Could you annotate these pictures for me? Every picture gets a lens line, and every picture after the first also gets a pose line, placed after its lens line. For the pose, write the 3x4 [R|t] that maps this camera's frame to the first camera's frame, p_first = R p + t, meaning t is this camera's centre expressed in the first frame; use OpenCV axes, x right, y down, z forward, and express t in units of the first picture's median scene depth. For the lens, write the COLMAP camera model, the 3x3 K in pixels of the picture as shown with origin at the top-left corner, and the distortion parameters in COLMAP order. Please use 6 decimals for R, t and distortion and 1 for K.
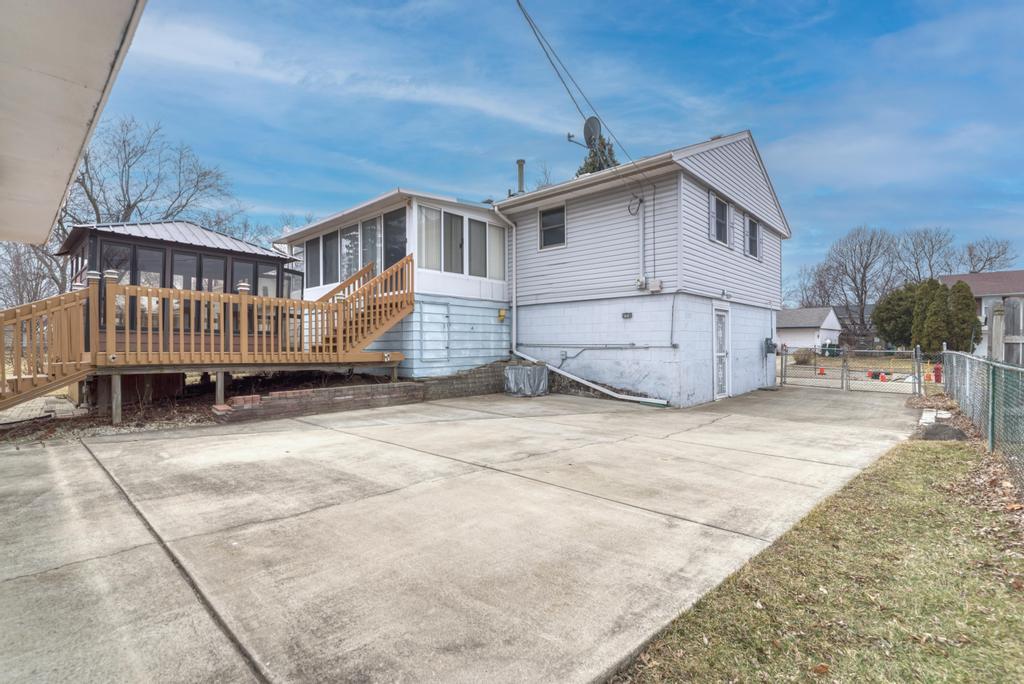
lens RADIAL K [[471.0, 0, 510.1], [0, 471.0, 341.2], [0, 0, 1]] dist [0.002524, 0.000187]
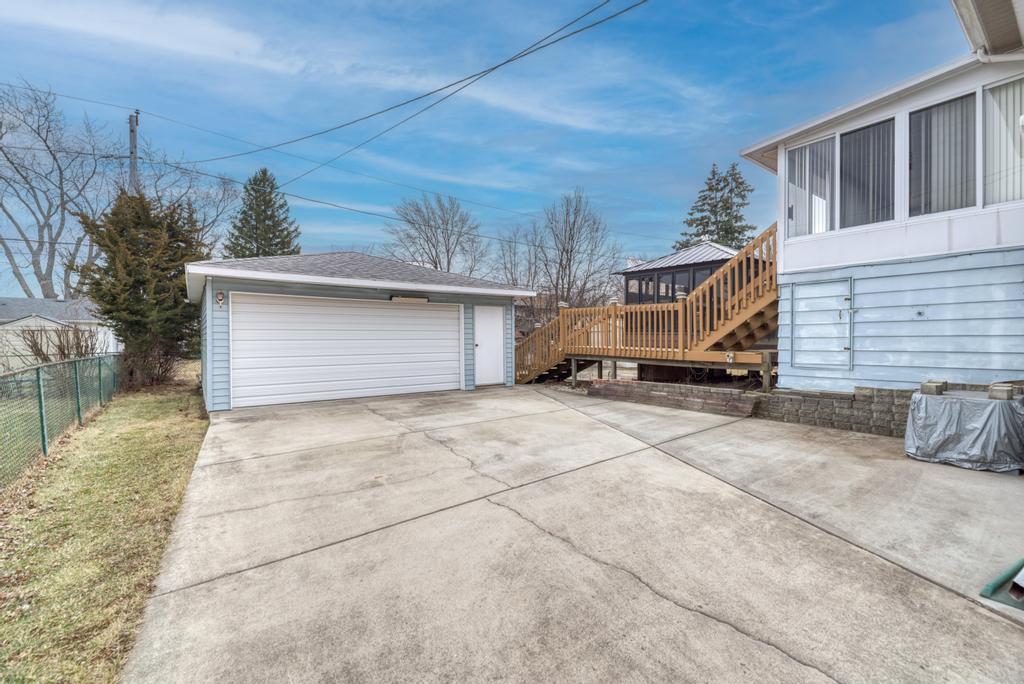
lens RADIAL K [[435.1, 0, 513.4], [0, 435.1, 341.2], [0, 0, 1]] dist [0.000843, -0.000293]
pose [[-0.184336, 0.005515, -0.982848, 0.538309], [0.010776, 0.999935, 0.003590, -0.003241], [0.982804, -0.009930, -0.184383, 0.695070]]
